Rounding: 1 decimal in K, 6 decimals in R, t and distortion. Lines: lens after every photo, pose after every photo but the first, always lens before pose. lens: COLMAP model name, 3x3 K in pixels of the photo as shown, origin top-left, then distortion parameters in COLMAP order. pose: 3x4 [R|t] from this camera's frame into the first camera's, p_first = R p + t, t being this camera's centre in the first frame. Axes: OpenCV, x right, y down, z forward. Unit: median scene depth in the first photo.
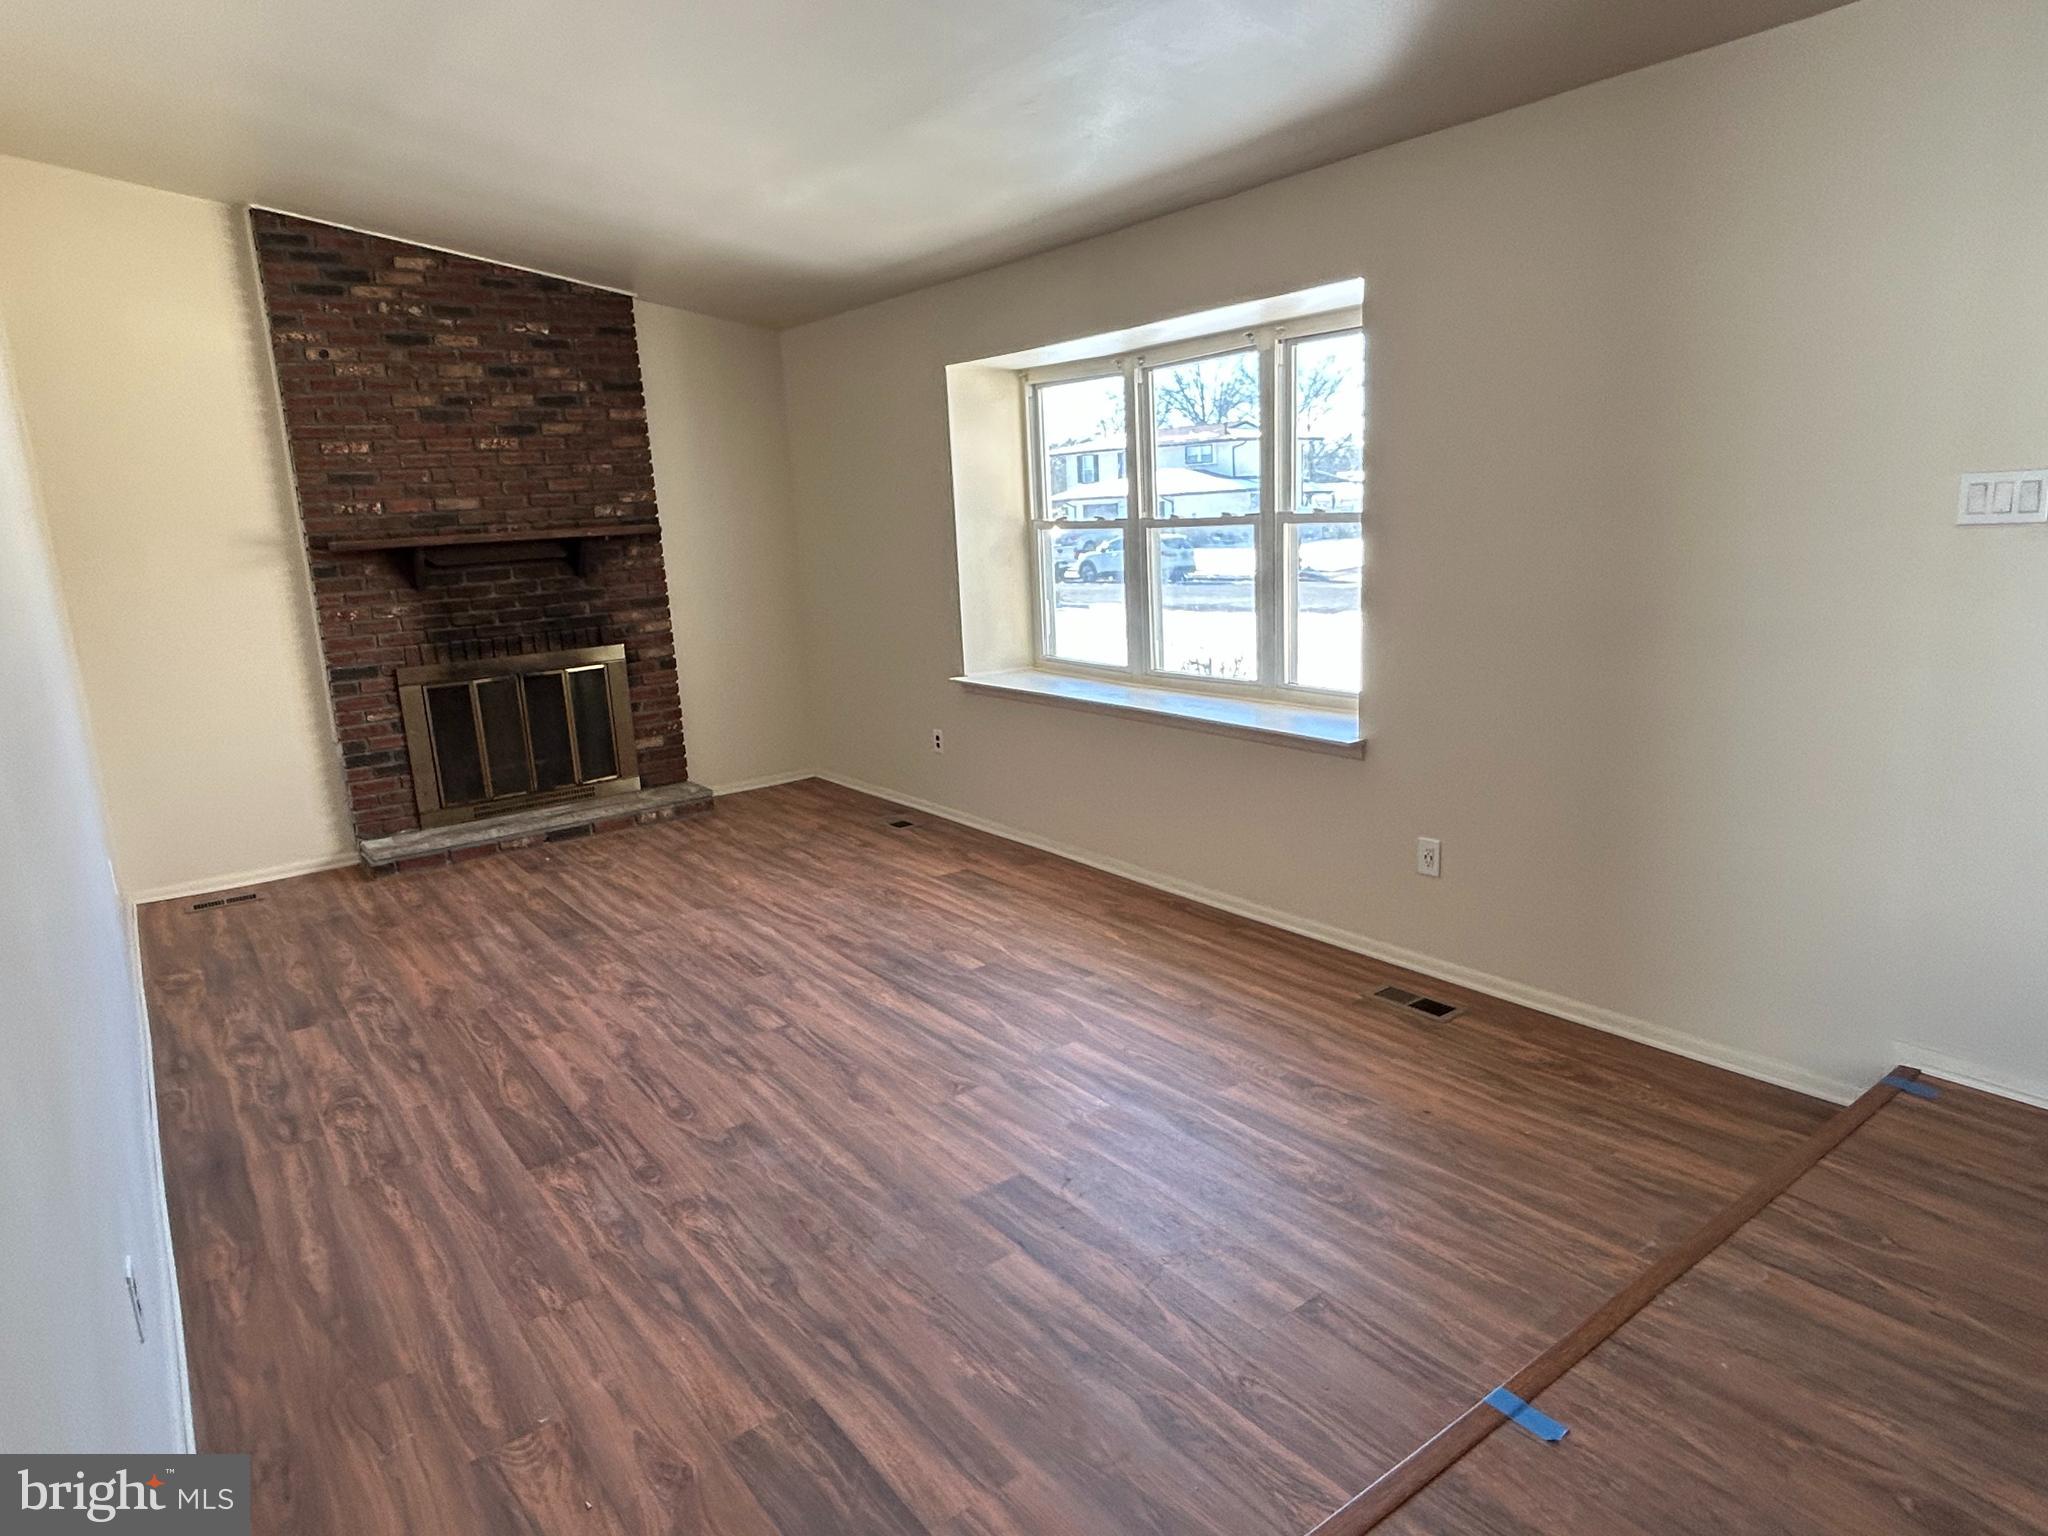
lens RADIAL K [[1253.9, 0, 1018.1], [0, 1253.9, 759.9], [0, 0, 1]] dist [-0.001994, -0.002179]
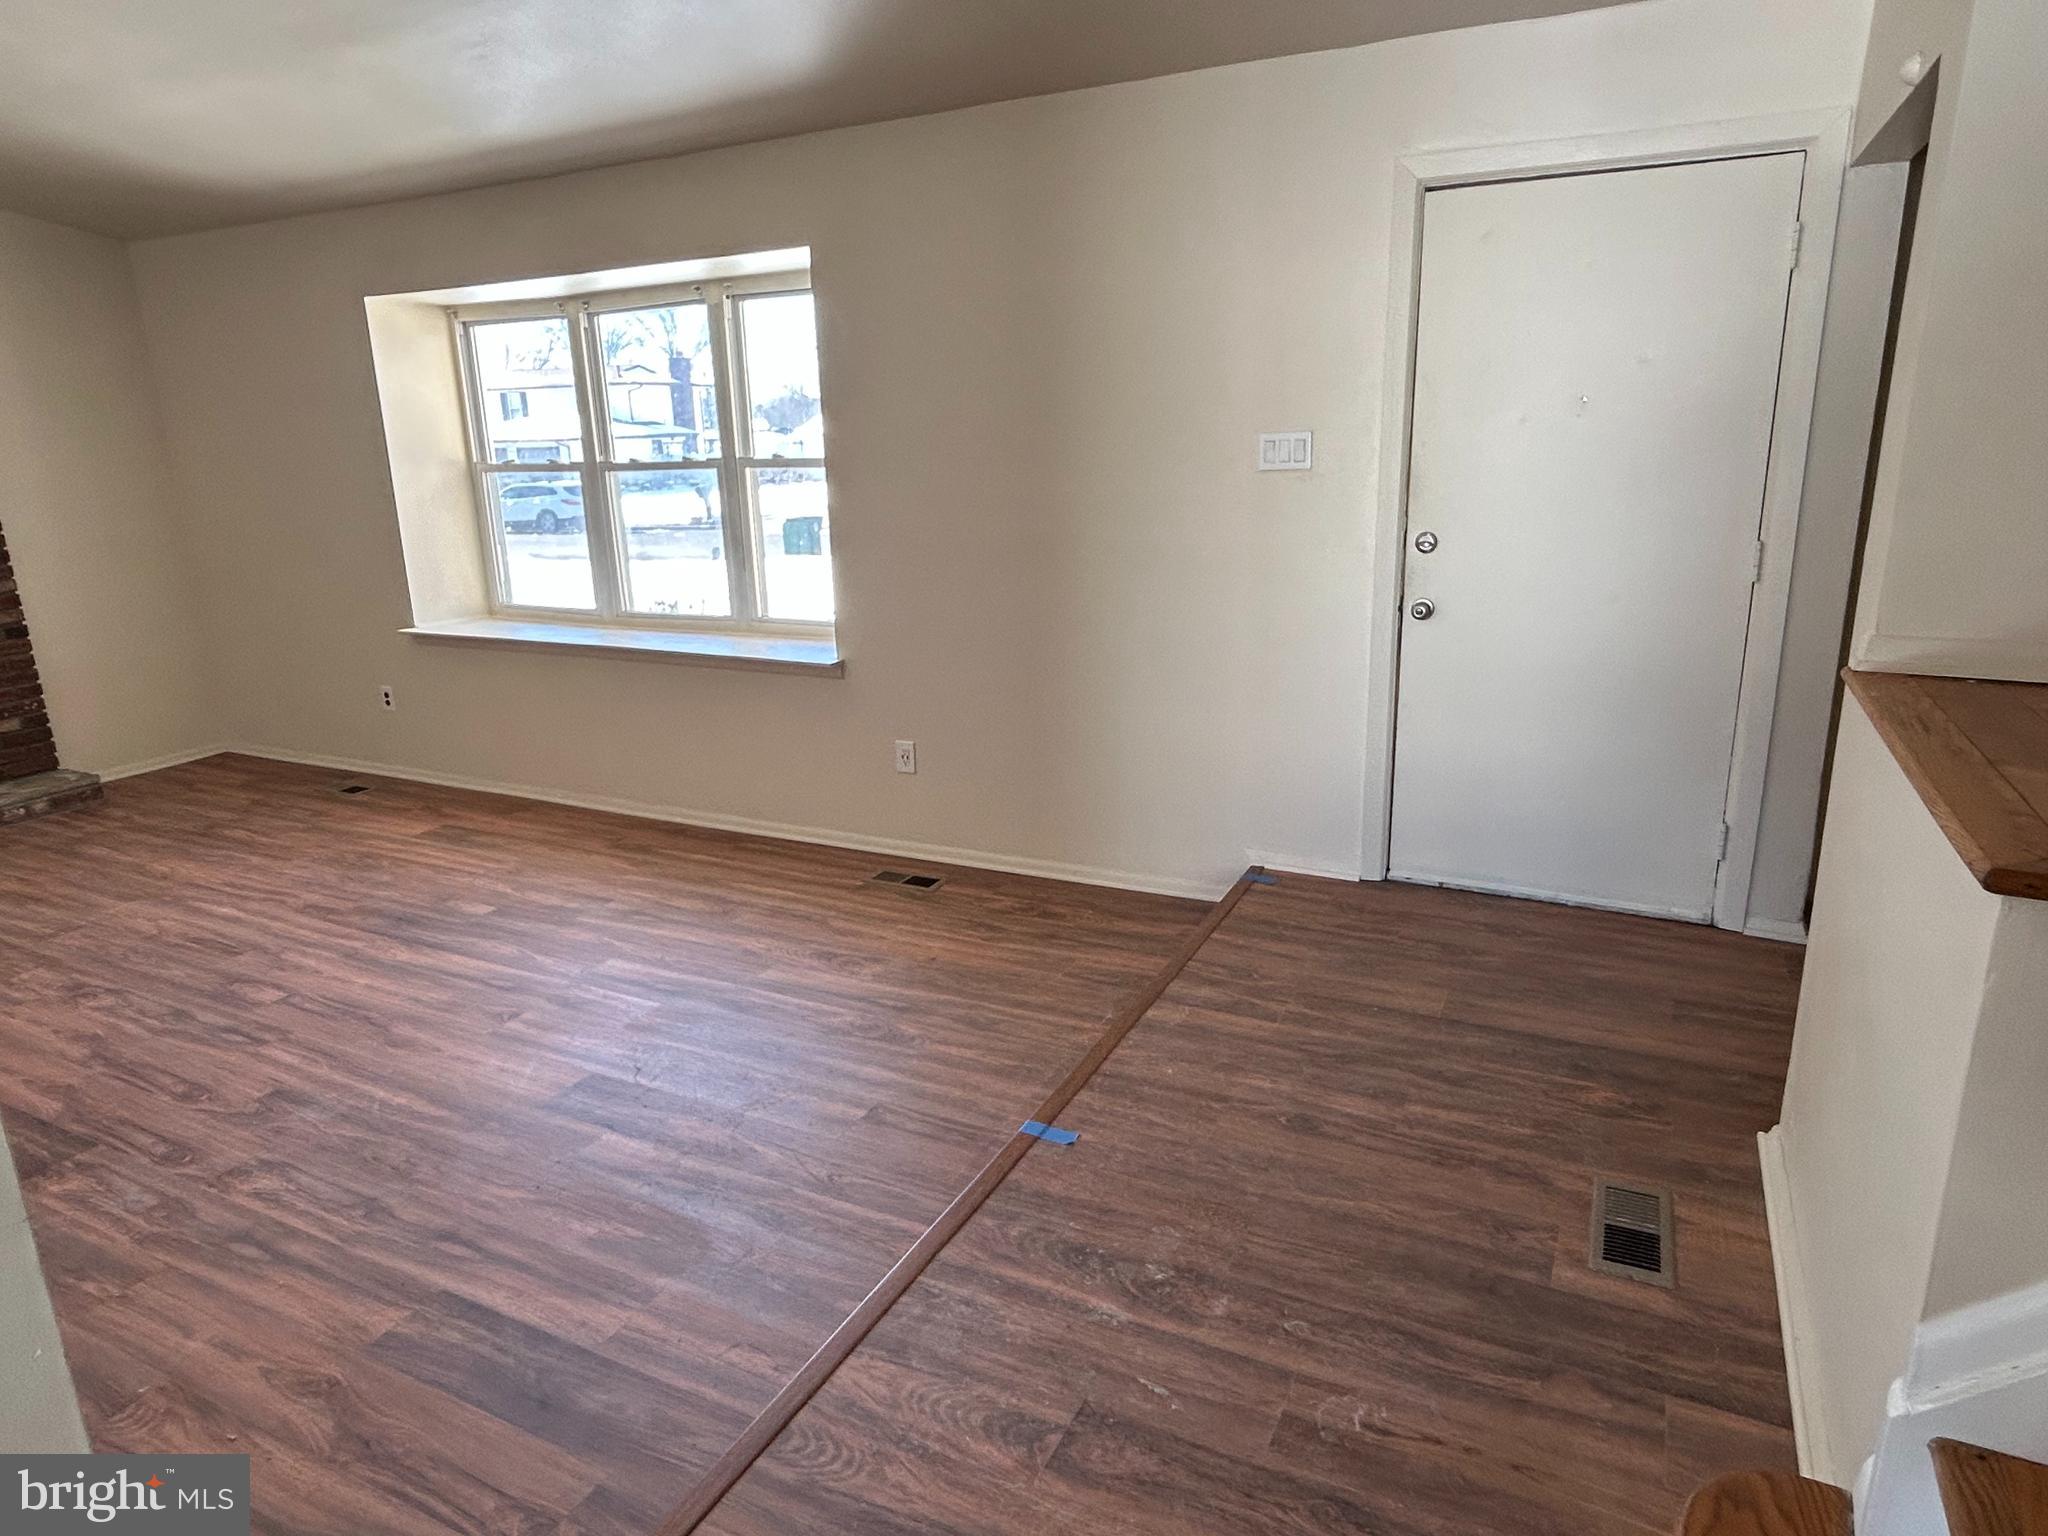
lens RADIAL K [[1253.9, 0, 1018.1], [0, 1253.9, 759.9], [0, 0, 1]] dist [-0.001994, -0.002179]
pose [[0.895619, -0.093552, 0.434874, -0.070925], [0.076444, 0.995460, 0.056711, 0.018427], [-0.438205, -0.017548, 0.898704, -0.077622]]
